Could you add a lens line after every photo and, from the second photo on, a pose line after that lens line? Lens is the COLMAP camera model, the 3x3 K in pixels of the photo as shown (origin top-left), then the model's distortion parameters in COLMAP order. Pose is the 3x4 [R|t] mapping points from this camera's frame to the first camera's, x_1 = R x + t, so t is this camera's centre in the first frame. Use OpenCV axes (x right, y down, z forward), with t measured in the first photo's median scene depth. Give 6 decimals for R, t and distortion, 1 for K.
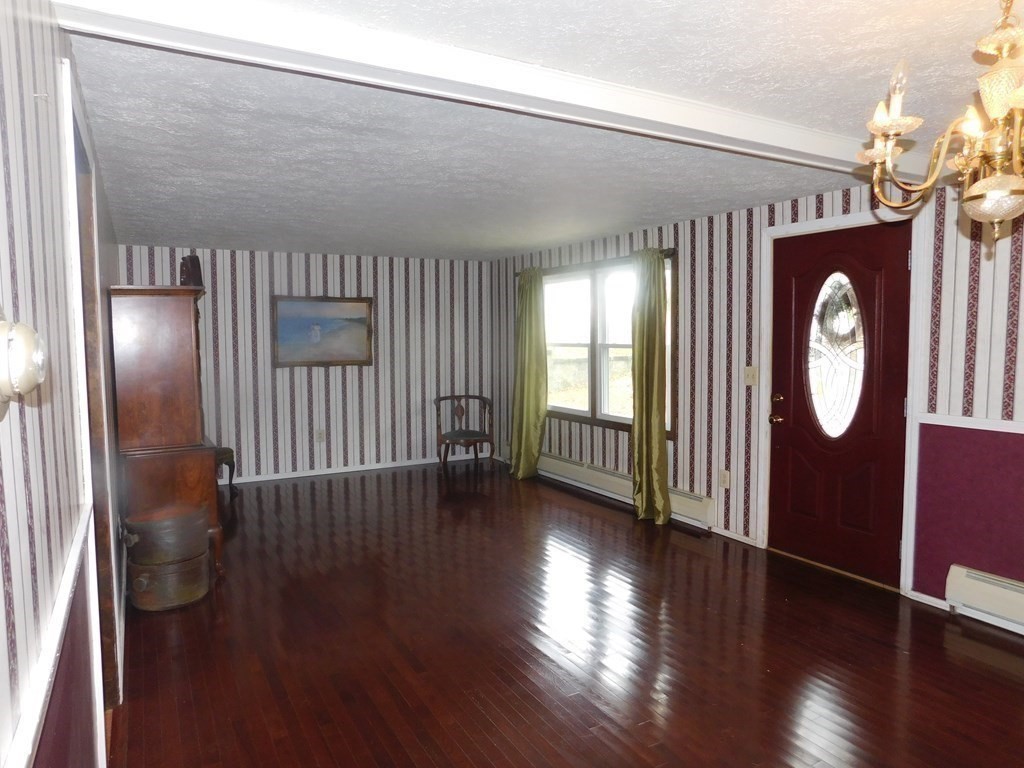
lens RADIAL K [[674.0, 0, 518.9], [0, 674.0, 376.8], [0, 0, 1]] dist [-0.053356, 0.018006]
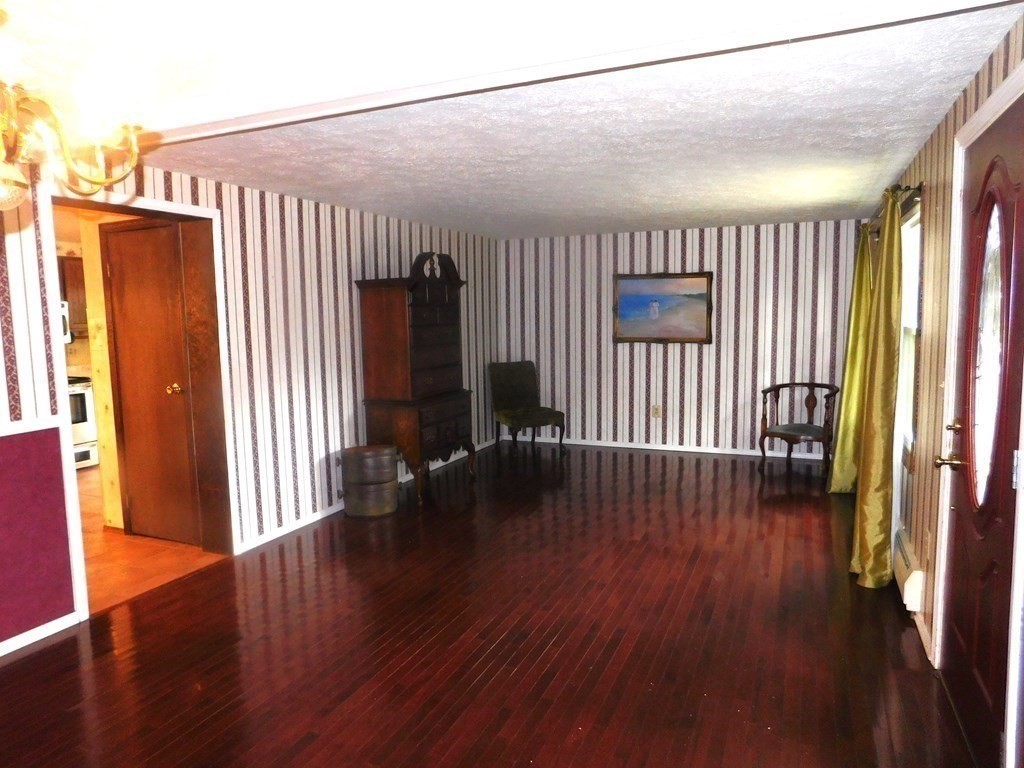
lens RADIAL K [[674.0, 0, 516.8], [0, 674.0, 389.7], [0, 0, 1]] dist [-0.053356, 0.018006]
pose [[0.600899, 0.085449, -0.794745, 0.386273], [-0.037926, 0.996198, 0.078433, -0.016767], [0.798425, -0.016989, 0.601855, 0.219476]]
